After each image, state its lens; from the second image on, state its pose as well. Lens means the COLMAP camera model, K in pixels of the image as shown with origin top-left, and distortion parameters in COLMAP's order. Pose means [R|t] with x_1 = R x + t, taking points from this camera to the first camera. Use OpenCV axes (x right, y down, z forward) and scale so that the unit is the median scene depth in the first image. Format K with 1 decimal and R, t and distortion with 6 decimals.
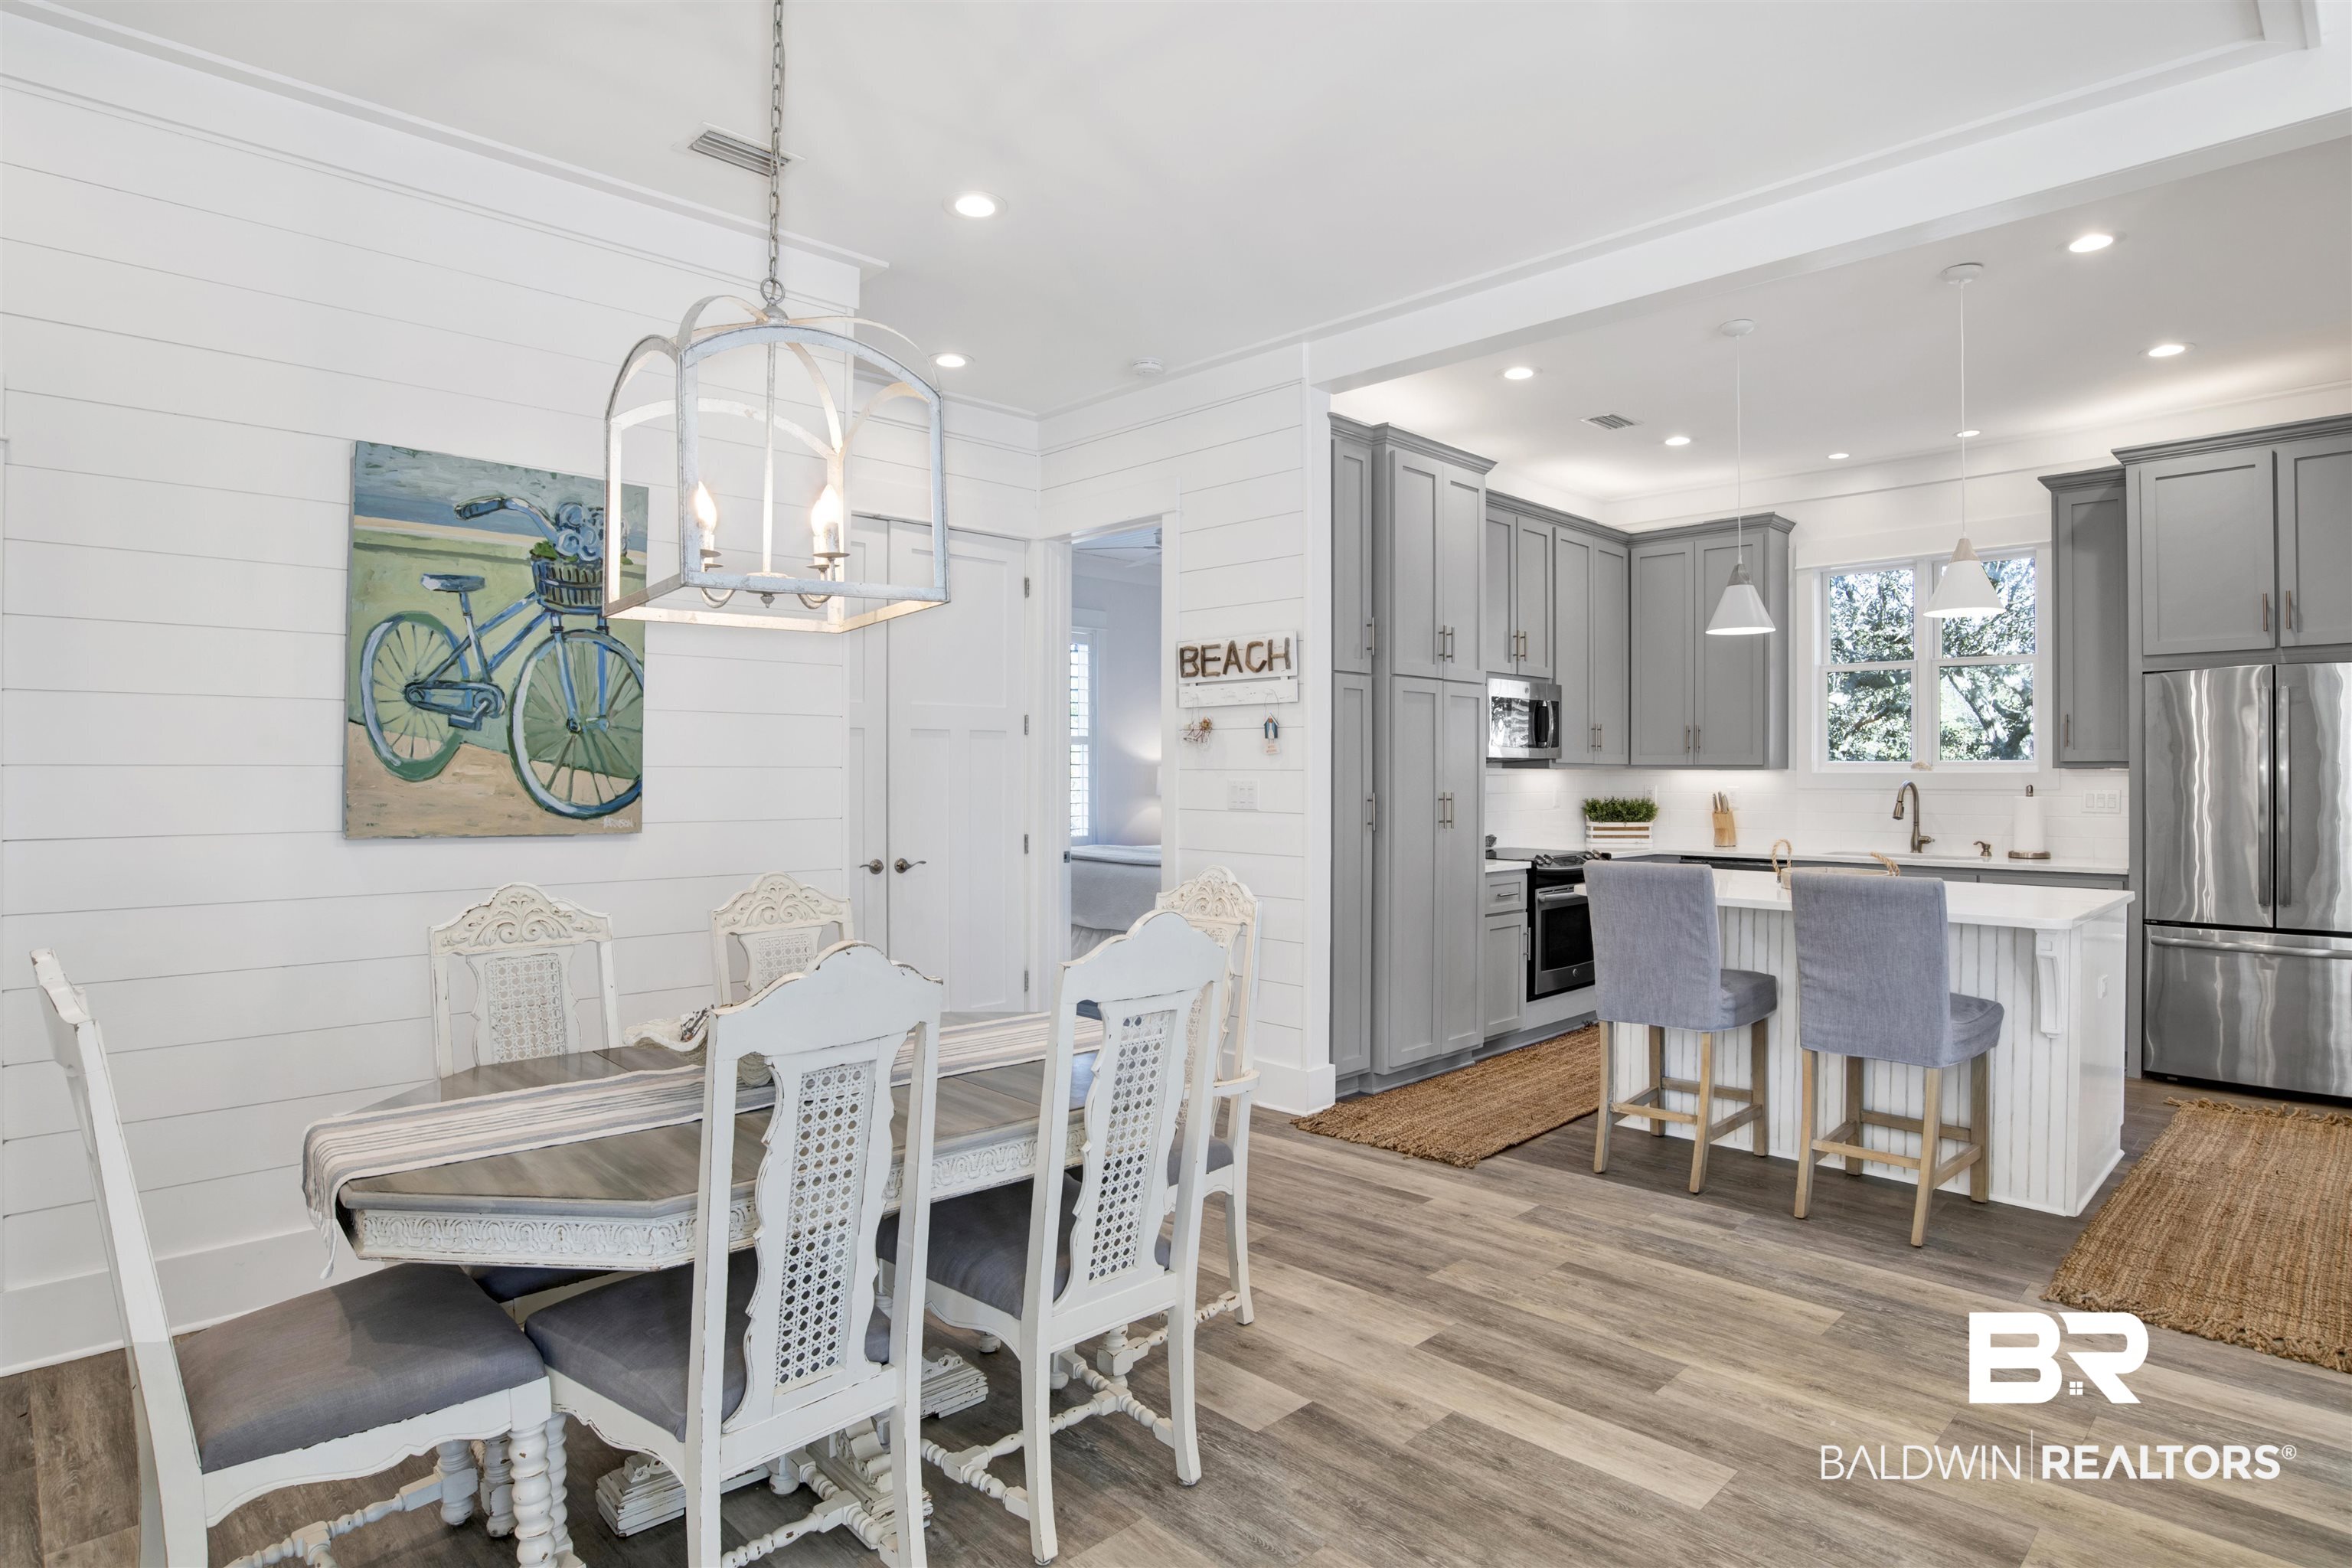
lens RADIAL K [[1245.0, 0, 1205.1], [0, 1245.0, 784.1], [0, 0, 1]] dist [-0.055642, 0.014322]
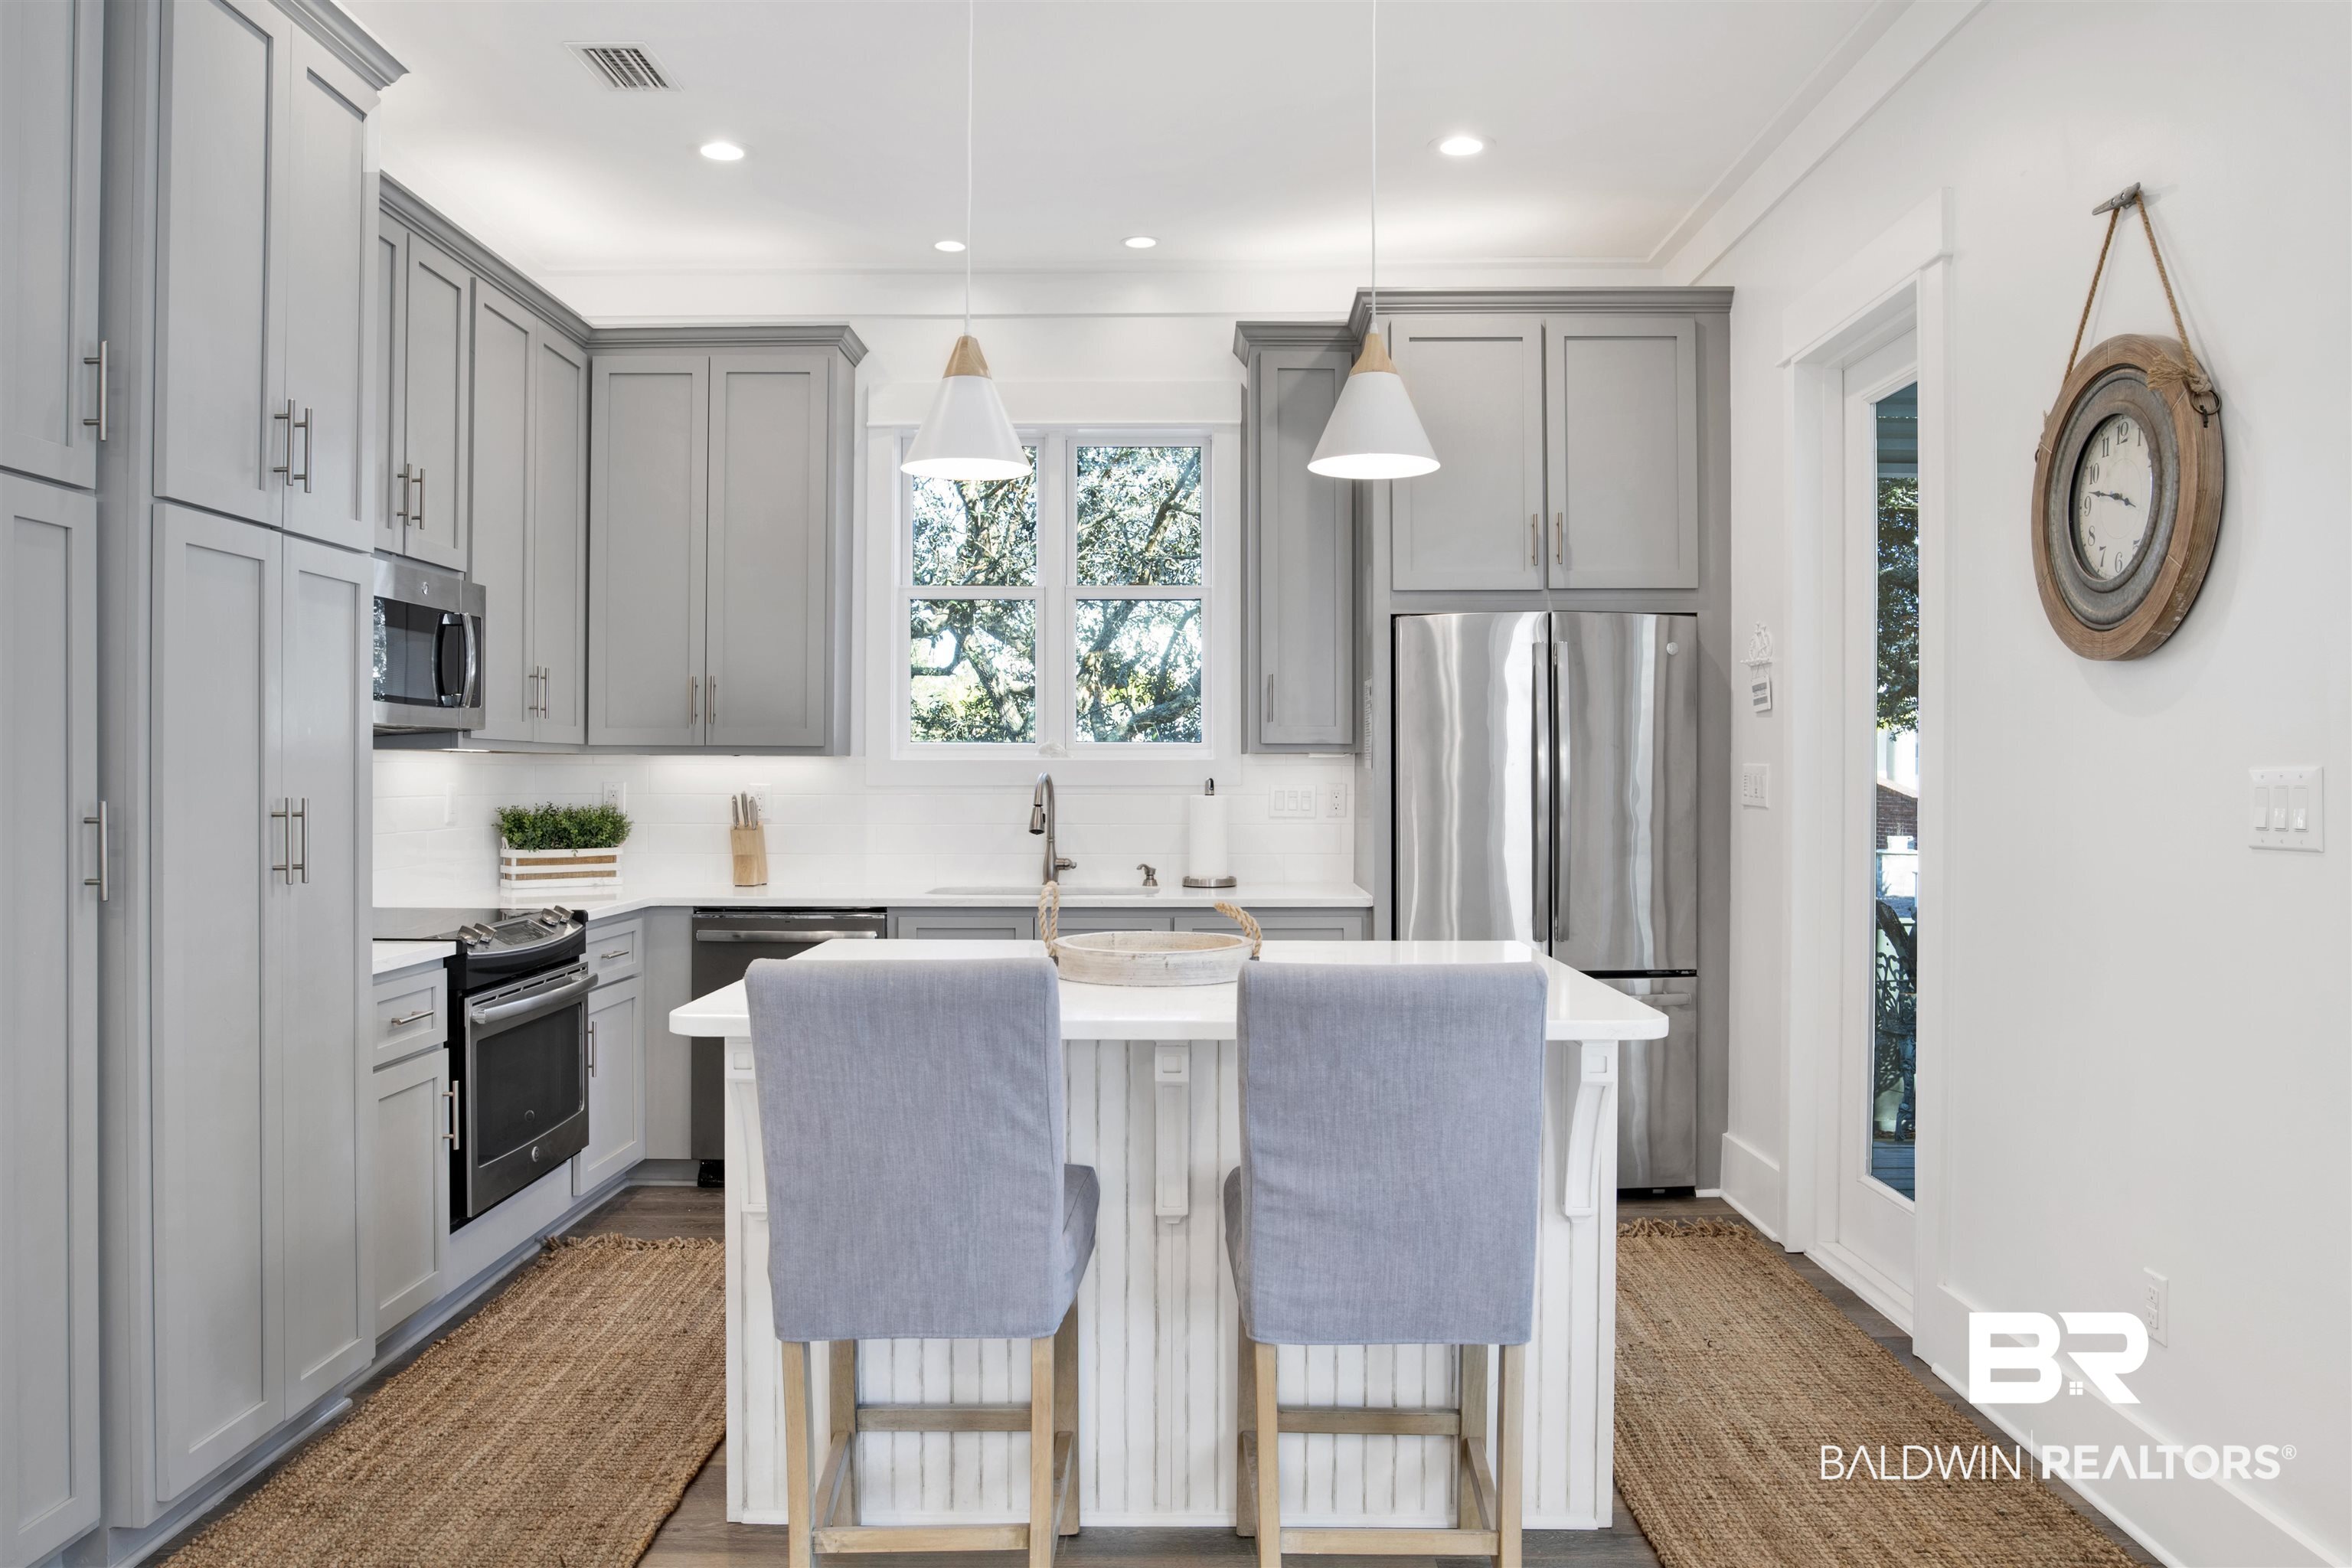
lens RADIAL K [[1695.6, 0, 1215.9], [0, 1695.6, 767.8], [0, 0, 1]] dist [-0.060327, 0.010809]
pose [[0.709307, 0.002051, 0.704897, 0.017690], [0.004698, 0.999960, -0.007637, 0.002130], [-0.704884, 0.008729, 0.709268, 0.348774]]
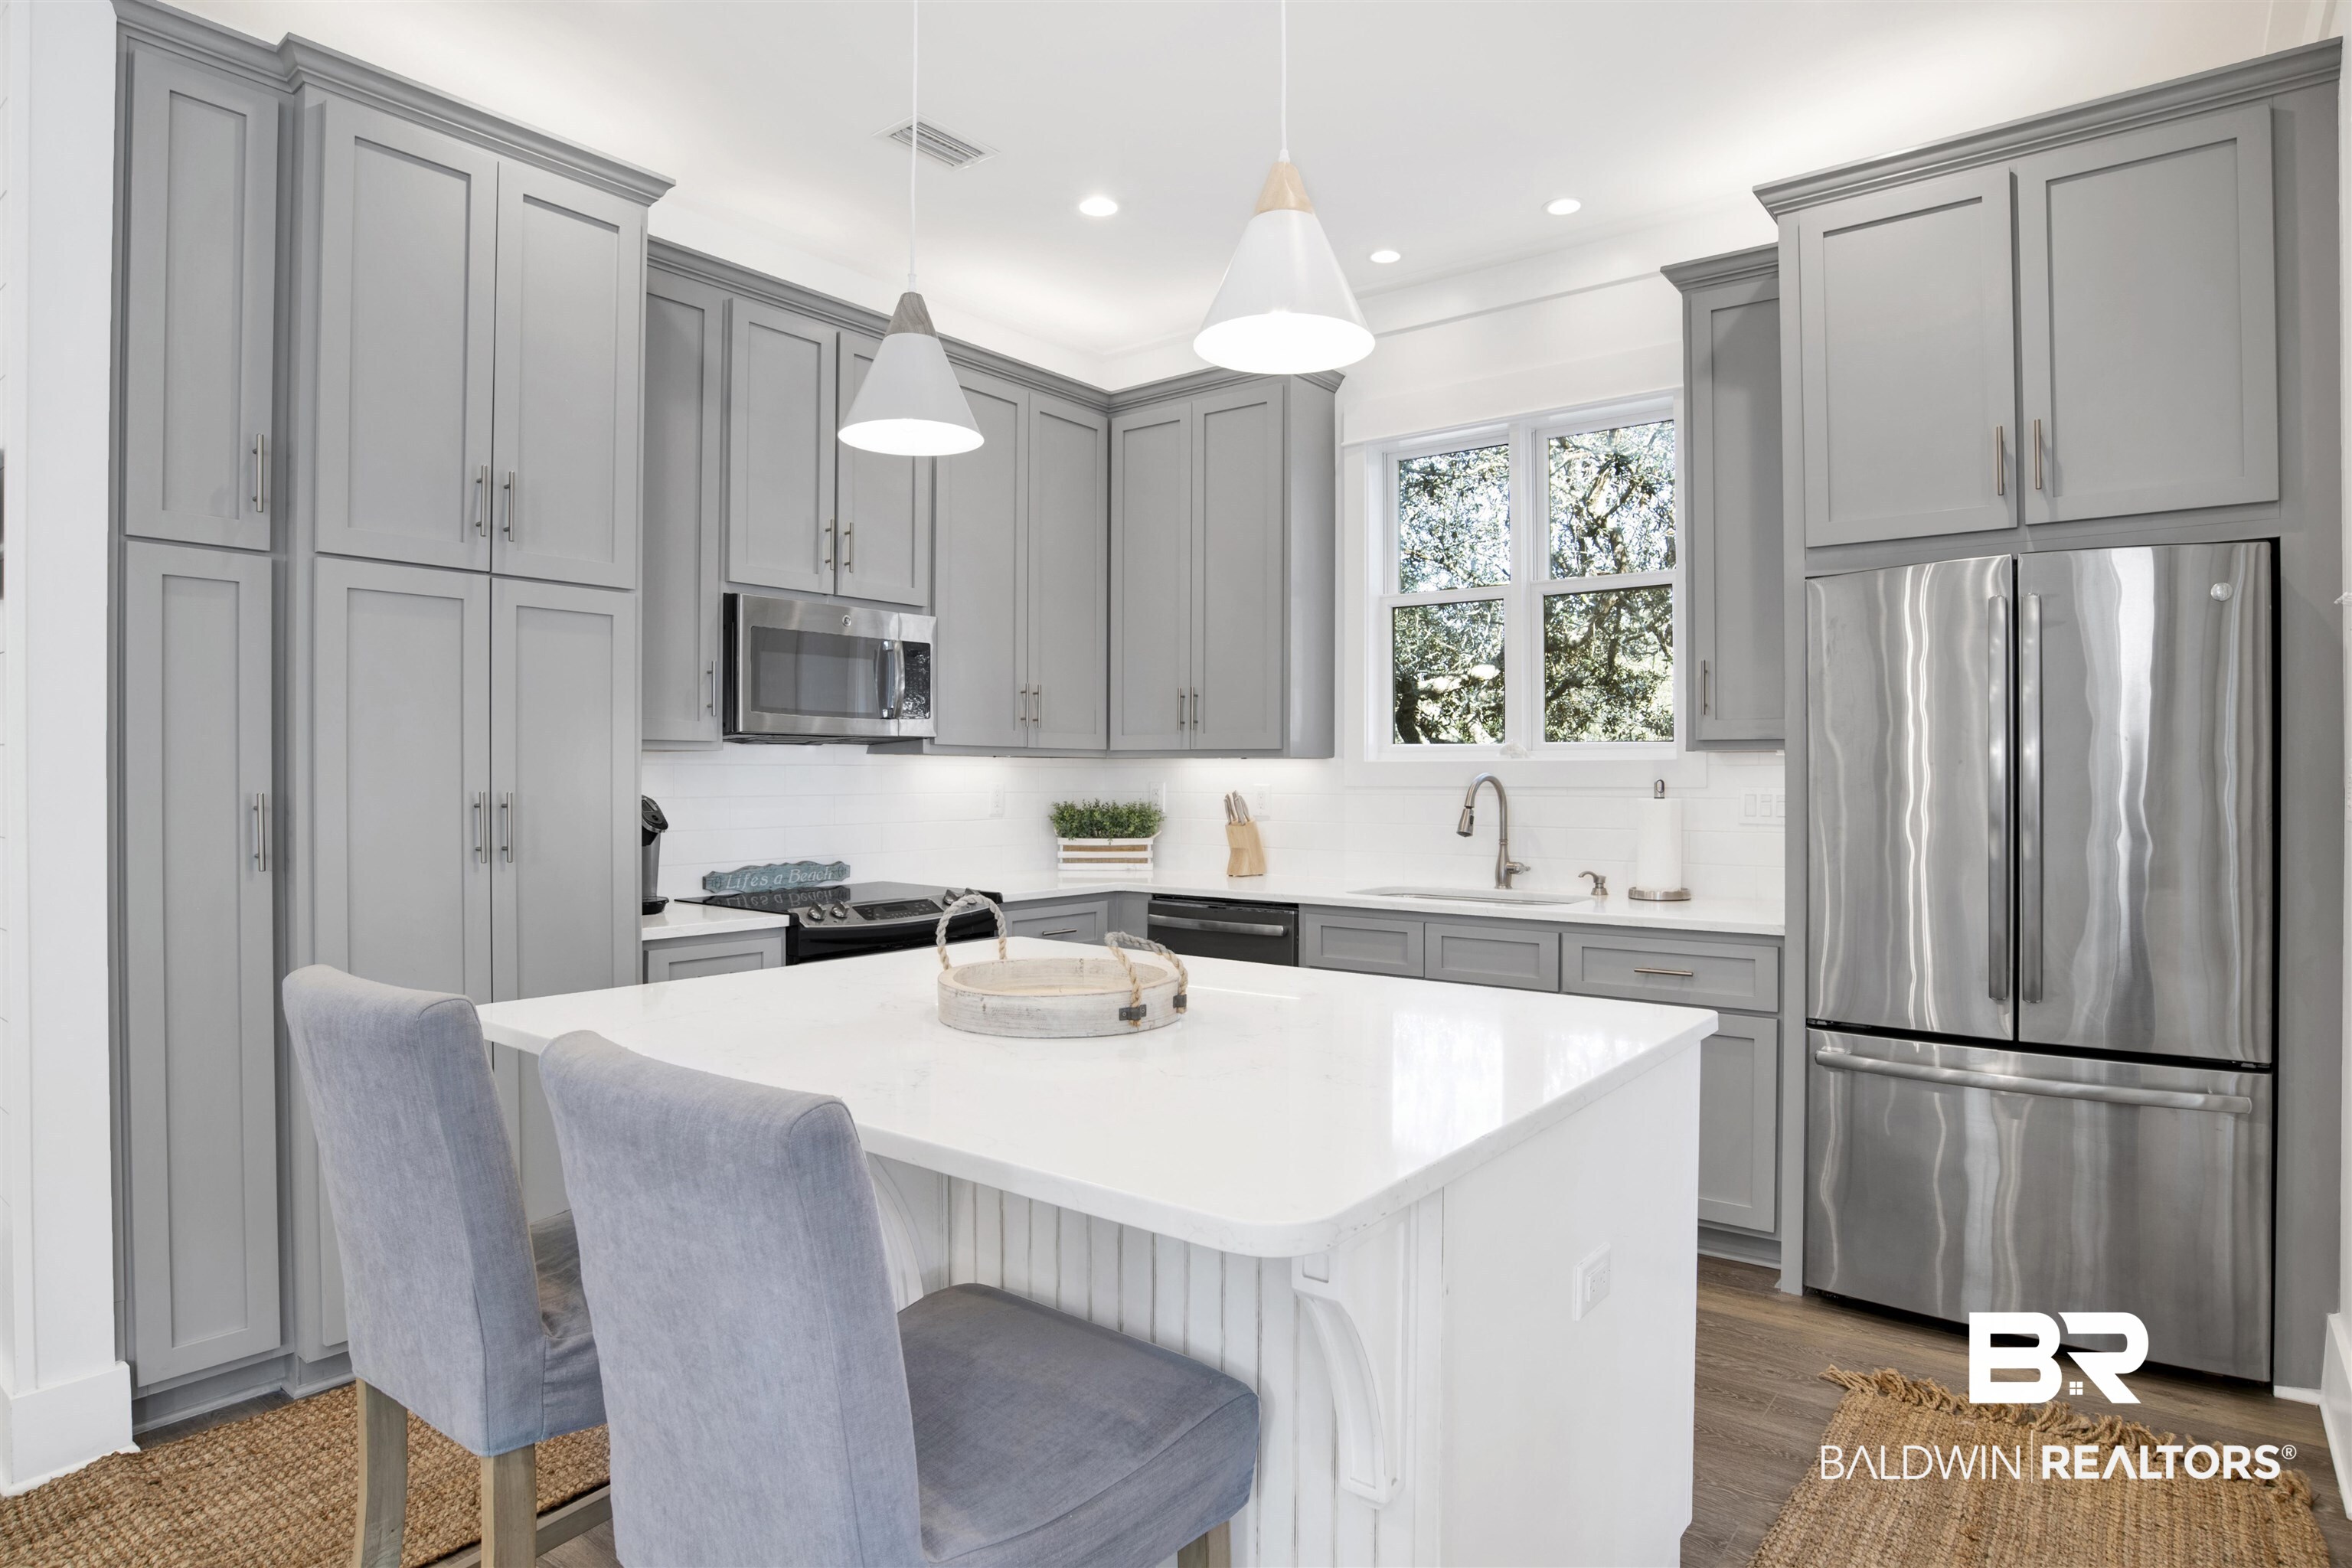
lens RADIAL K [[1353.4, 0, 1162.0], [0, 1353.4, 776.7], [0, 0, 1]] dist [-0.031590, 0.005615]
pose [[0.992654, 0.000964, 0.120986, 0.366977], [-0.000123, 0.999976, -0.006963, 0.004021], [-0.120990, 0.006897, 0.992630, 0.377627]]
